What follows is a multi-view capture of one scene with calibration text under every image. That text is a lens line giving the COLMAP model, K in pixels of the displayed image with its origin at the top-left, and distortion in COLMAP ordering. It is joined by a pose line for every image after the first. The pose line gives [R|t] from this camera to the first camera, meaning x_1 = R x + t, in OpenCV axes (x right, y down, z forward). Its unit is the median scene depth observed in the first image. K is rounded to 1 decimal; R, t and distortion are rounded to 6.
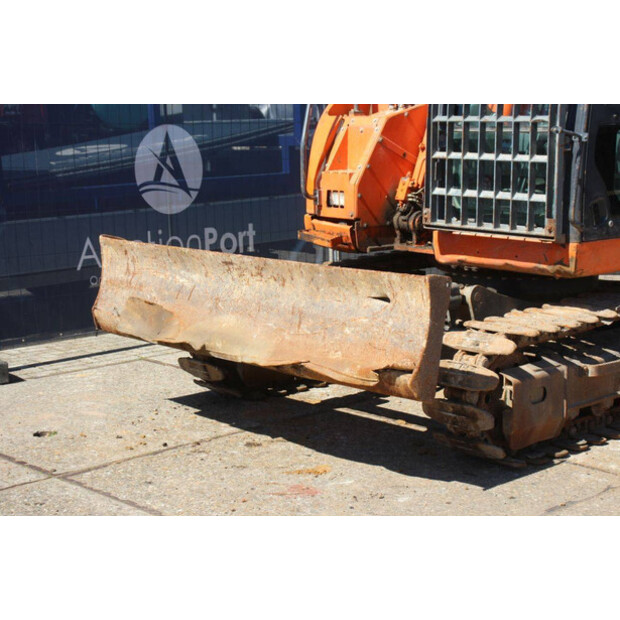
lens RADIAL K [[934.4, 0, 310.0], [0, 934.4, 310.0], [0, 0, 1]] dist [0.036249, -0.025511]
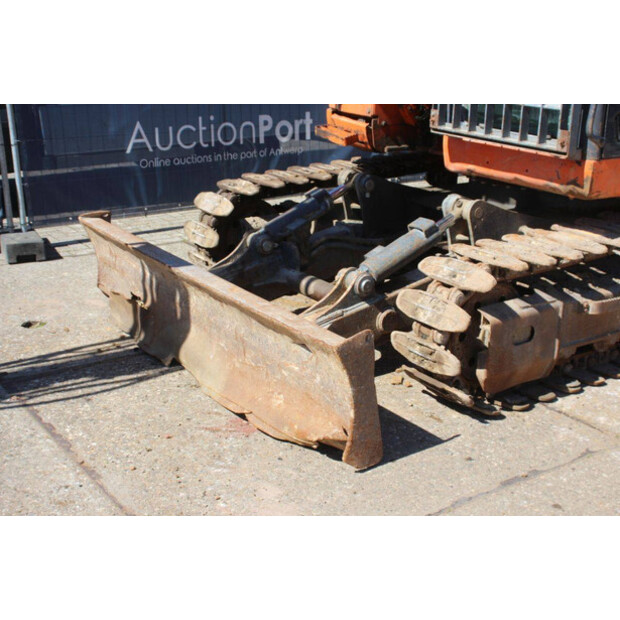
lens RADIAL K [[780.3, 0, 297.1], [0, 780.3, 312.5], [0, 0, 1]] dist [-0.000411, 0.058644]
pose [[0.989107, 0.072408, -0.128161, 0.112224], [-0.050107, 0.984275, 0.169387, -0.040061], [0.138411, -0.161121, 0.977181, 0.226649]]
